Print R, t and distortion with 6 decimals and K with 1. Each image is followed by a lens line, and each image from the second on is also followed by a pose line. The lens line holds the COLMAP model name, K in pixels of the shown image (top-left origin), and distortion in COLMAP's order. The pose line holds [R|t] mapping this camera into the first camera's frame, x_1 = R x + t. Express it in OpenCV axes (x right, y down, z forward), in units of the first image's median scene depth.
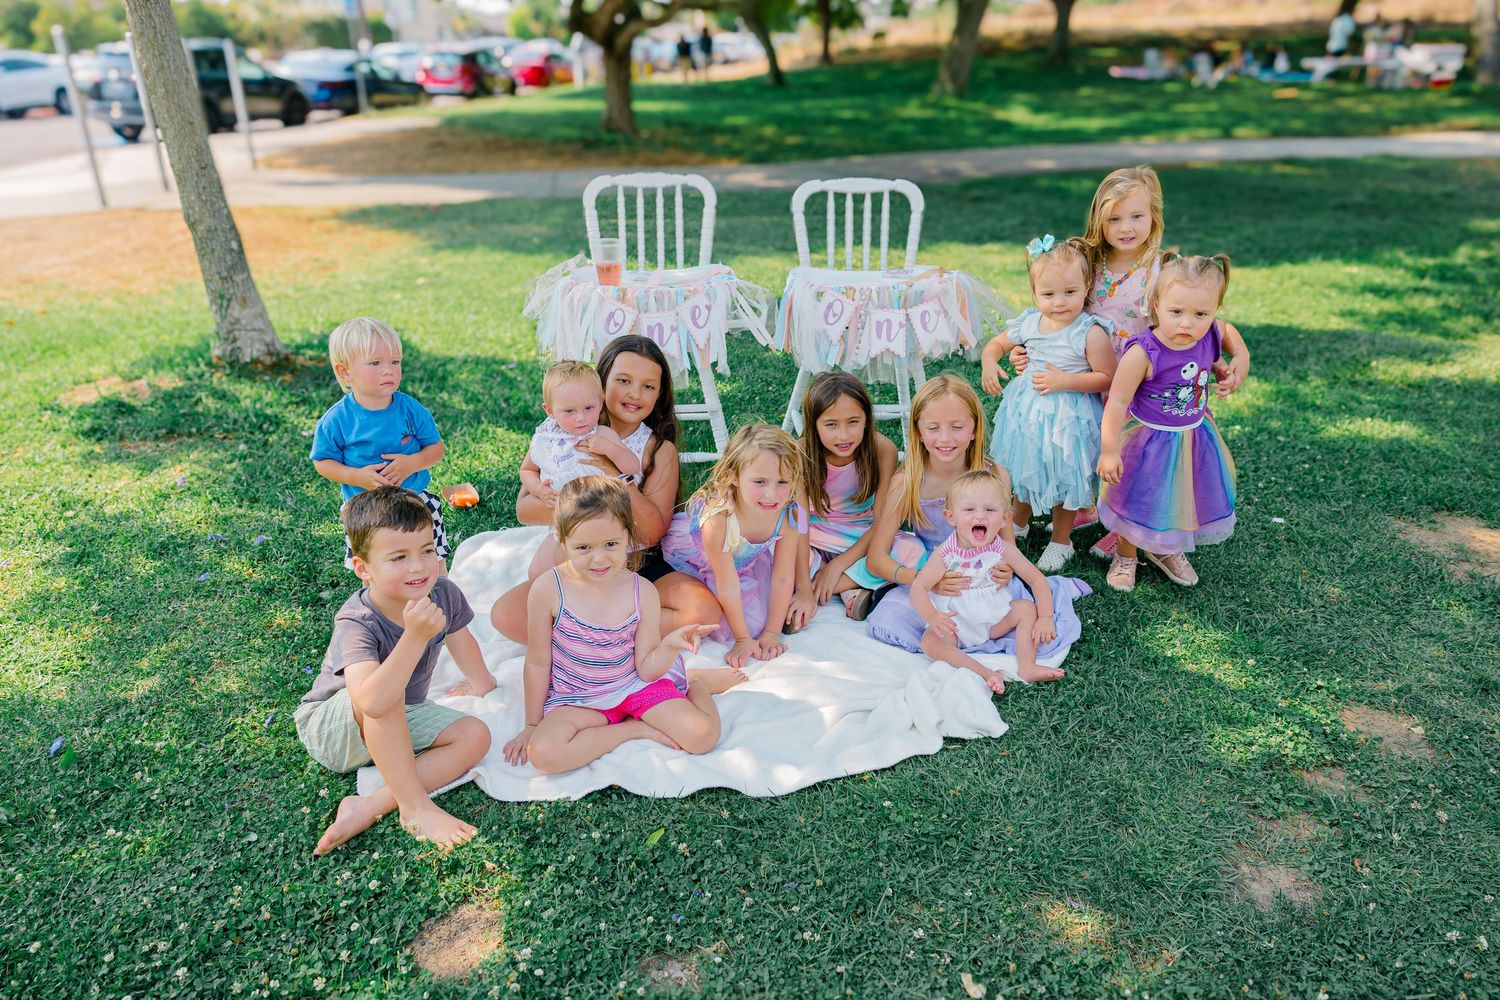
lens RADIAL K [[1136.0, 0, 754.3], [0, 1136.0, 564.9], [0, 0, 1]] dist [0.000209, 0.000113]
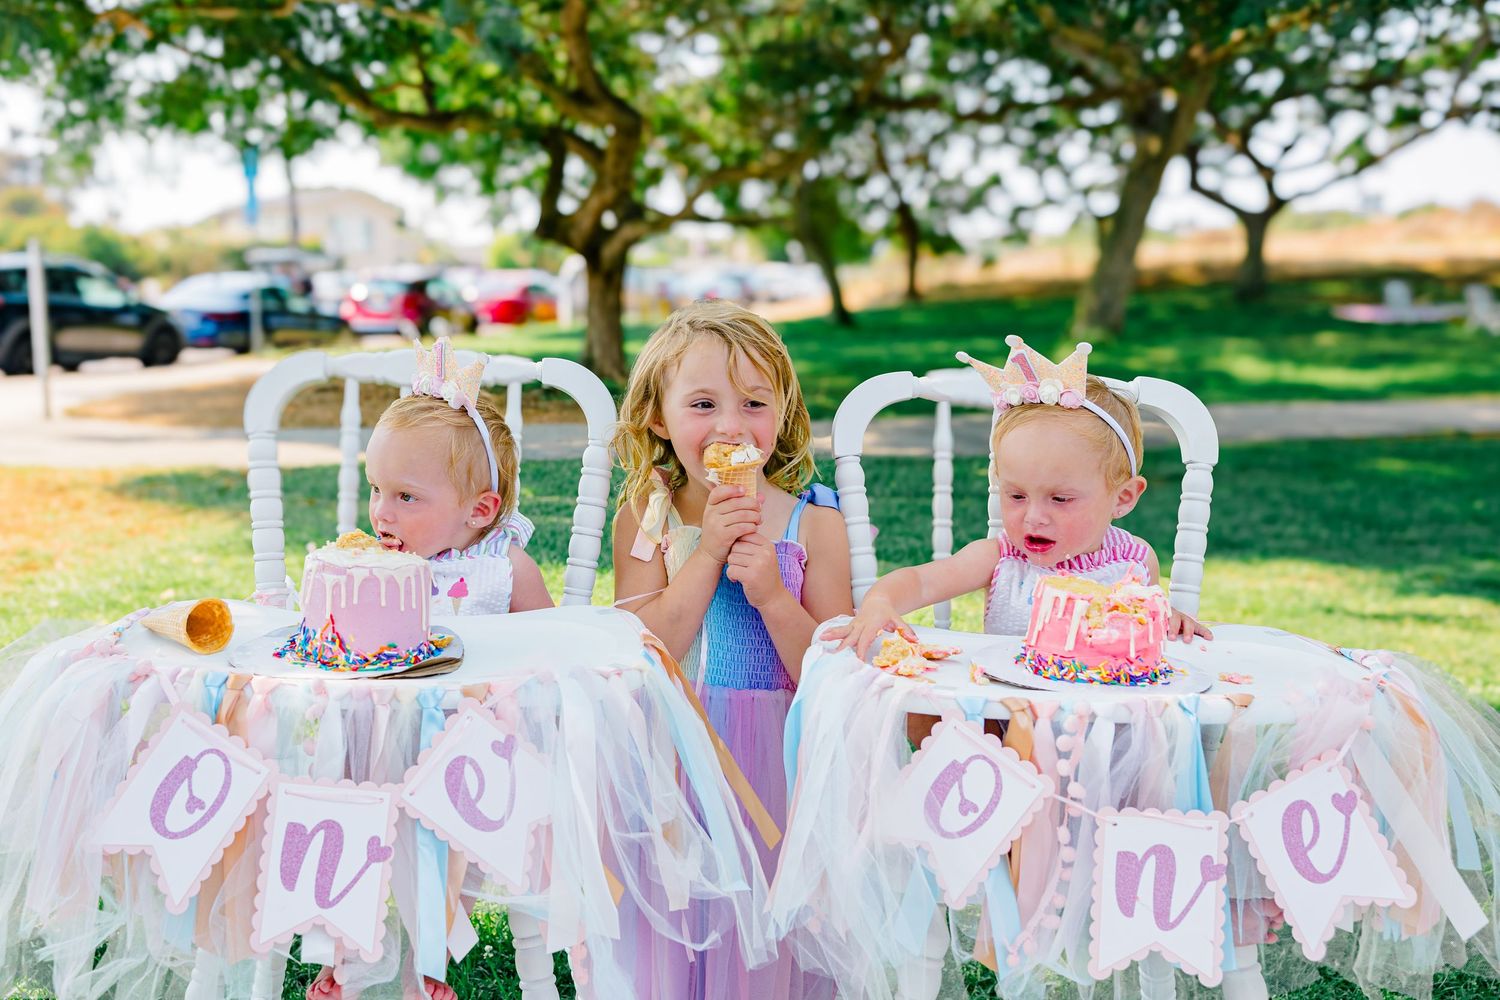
lens RADIAL K [[1416.2, 0, 658.8], [0, 1416.2, 572.3], [0, 0, 1]] dist [-0.045003, 0.099478]
pose [[0.993312, 0.025044, -0.112710, 0.010628], [-0.052232, 0.968058, -0.245224, -0.059128], [0.102969, 0.249471, 0.962892, 0.203824]]
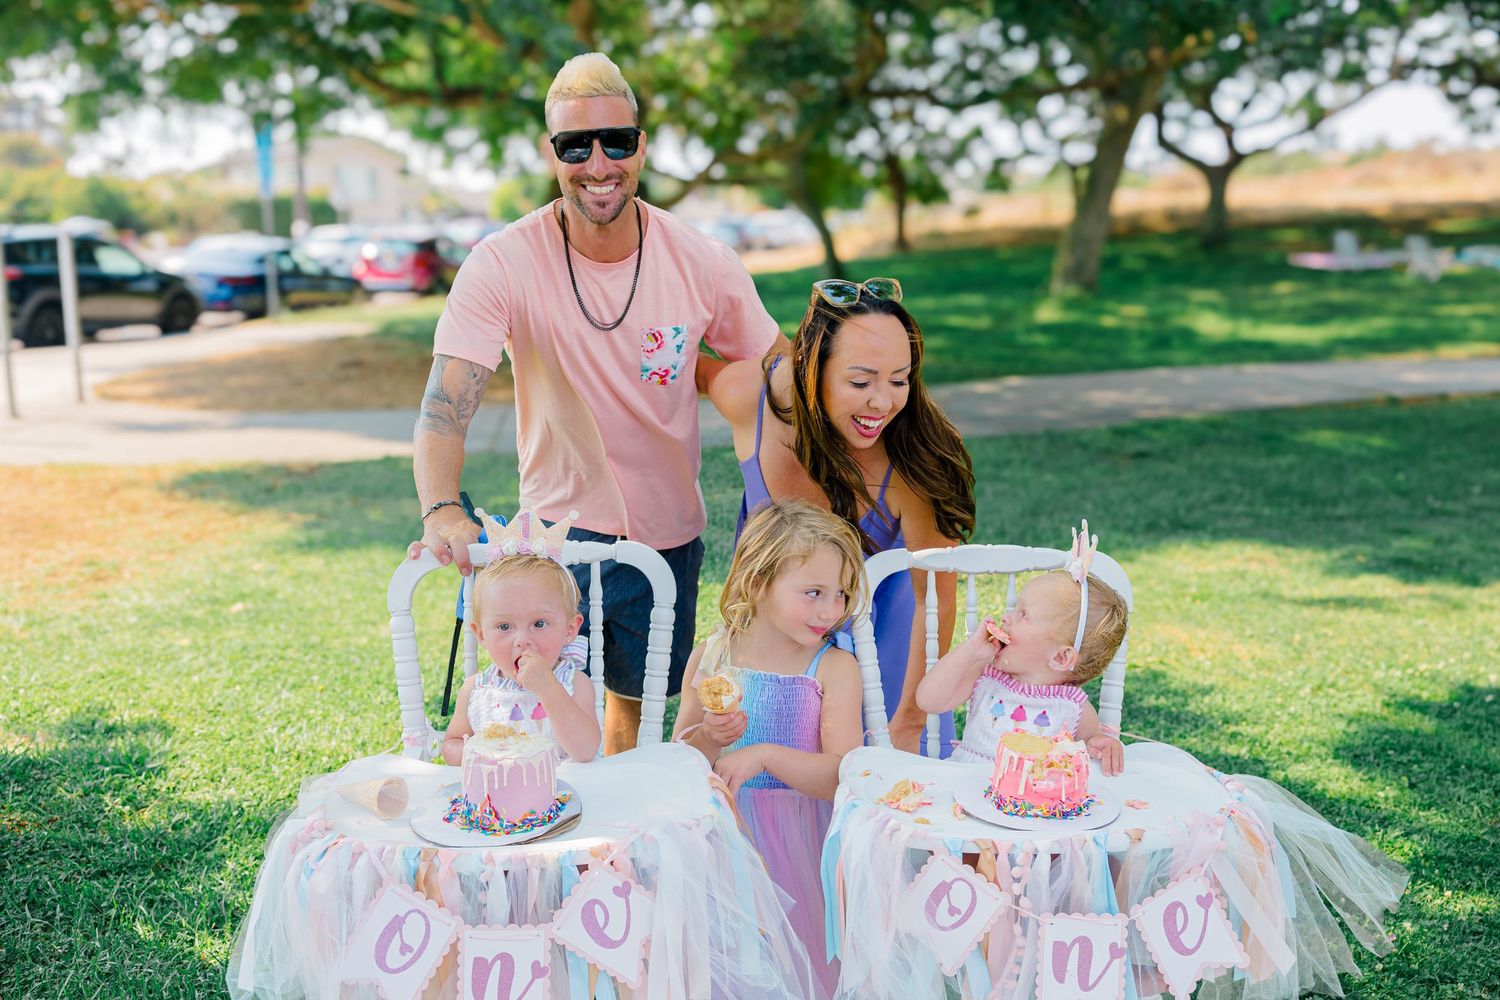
lens RADIAL K [[1407.0, 0, 750.0], [0, 1407.0, 500.0], [0, 0, 1]] dist [-0.005322, 0.010561]
pose [[0.998982, 0.006084, -0.044708, 0.006599], [-0.016138, 0.973499, -0.228122, -0.077971], [0.042135, 0.228611, 0.972606, 0.151252]]
